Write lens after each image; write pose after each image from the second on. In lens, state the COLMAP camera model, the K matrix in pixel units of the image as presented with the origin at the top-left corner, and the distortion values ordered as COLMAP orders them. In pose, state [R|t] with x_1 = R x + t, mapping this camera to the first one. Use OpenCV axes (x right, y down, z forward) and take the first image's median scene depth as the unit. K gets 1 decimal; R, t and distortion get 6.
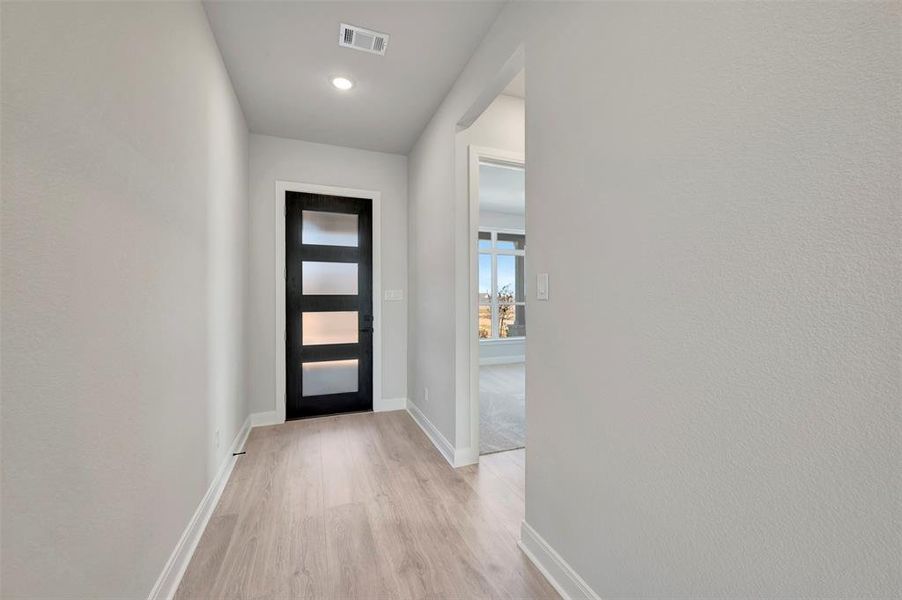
lens RADIAL K [[358.2, 0, 453.3], [0, 358.2, 293.9], [0, 0, 1]] dist [-0.001230, -0.000111]
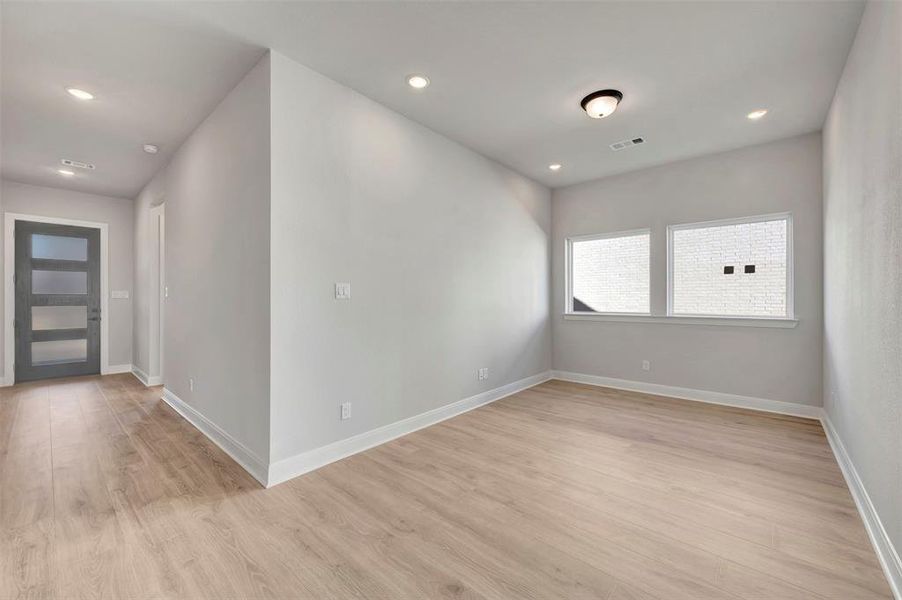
lens RADIAL K [[358.2, 0, 453.3], [0, 358.2, 293.9], [0, 0, 1]] dist [-0.001230, -0.000111]
pose [[0.883879, 0.006890, 0.467664, 0.364264], [-0.011440, 0.999911, 0.006889, -0.026008], [-0.467575, -0.011439, 0.883879, -0.959737]]
